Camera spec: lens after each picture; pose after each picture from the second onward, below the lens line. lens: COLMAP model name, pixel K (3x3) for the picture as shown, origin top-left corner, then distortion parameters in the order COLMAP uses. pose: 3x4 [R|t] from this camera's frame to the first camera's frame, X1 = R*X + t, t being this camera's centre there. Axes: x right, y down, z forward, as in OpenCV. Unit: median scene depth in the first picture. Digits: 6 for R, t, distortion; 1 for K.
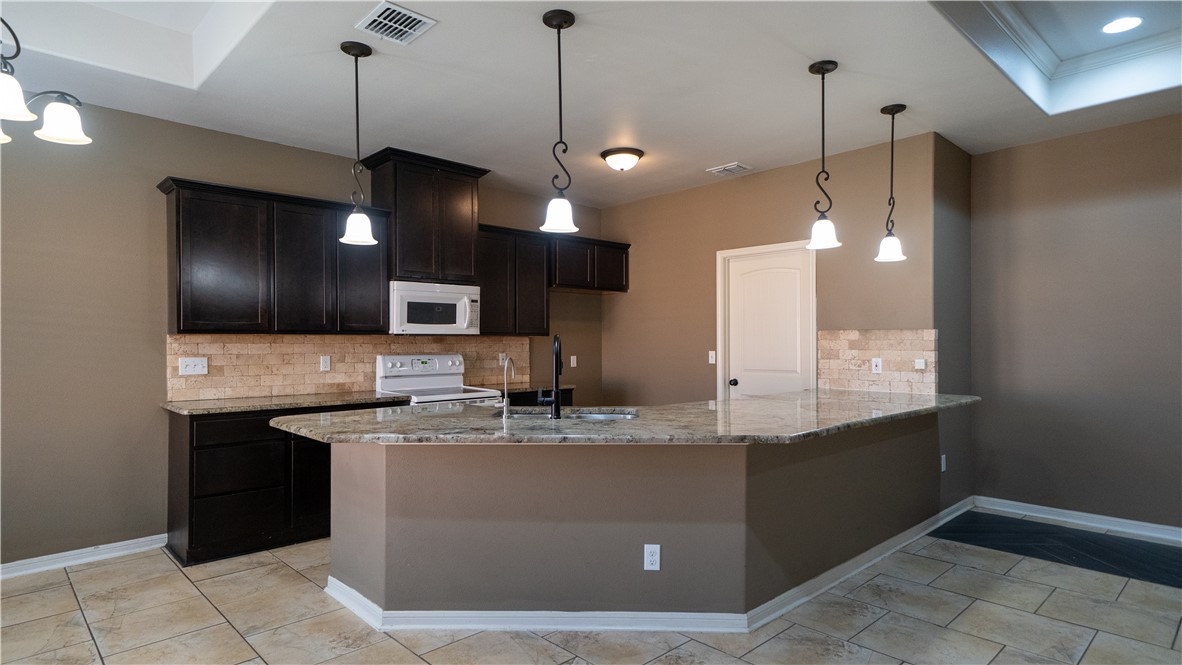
lens RADIAL K [[682.6, 0, 591.0], [0, 682.6, 332.5], [0, 0, 1]] dist [0.031747, 0.001965]
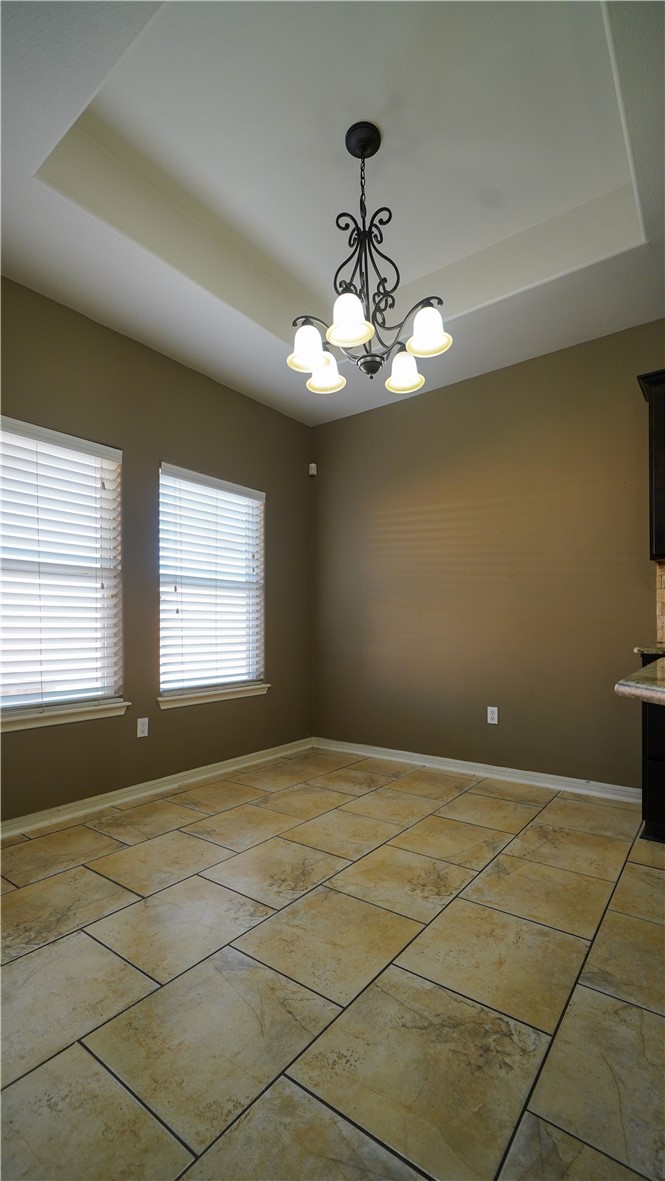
lens RADIAL K [[490.8, 0, 396.8], [0, 490.8, 630.0], [0, 0, 1]] dist [-0.000018, 0.000538]
pose [[0.183882, 0.000329, -0.982948, -0.073773], [0.005316, 0.999985, 0.001329, 0.098688], [0.982934, -0.005469, 0.183878, 0.676054]]
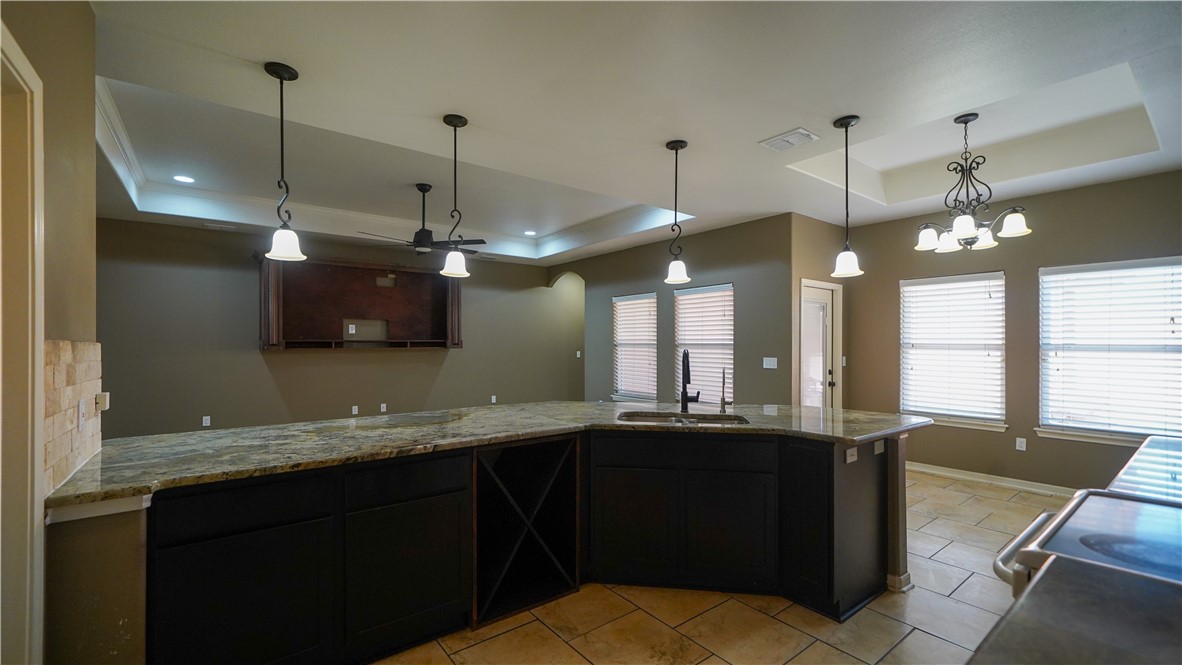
lens RADIAL K [[491.2, 0, 586.8], [0, 491.2, 342.6], [0, 0, 1]] dist [-0.000948, -0.000120]
pose [[-0.992504, 0.002589, 0.122184, 0.020857], [0.001451, 0.999955, -0.009401, -0.001736], [-0.122203, -0.009153, -0.992463, 1.910669]]
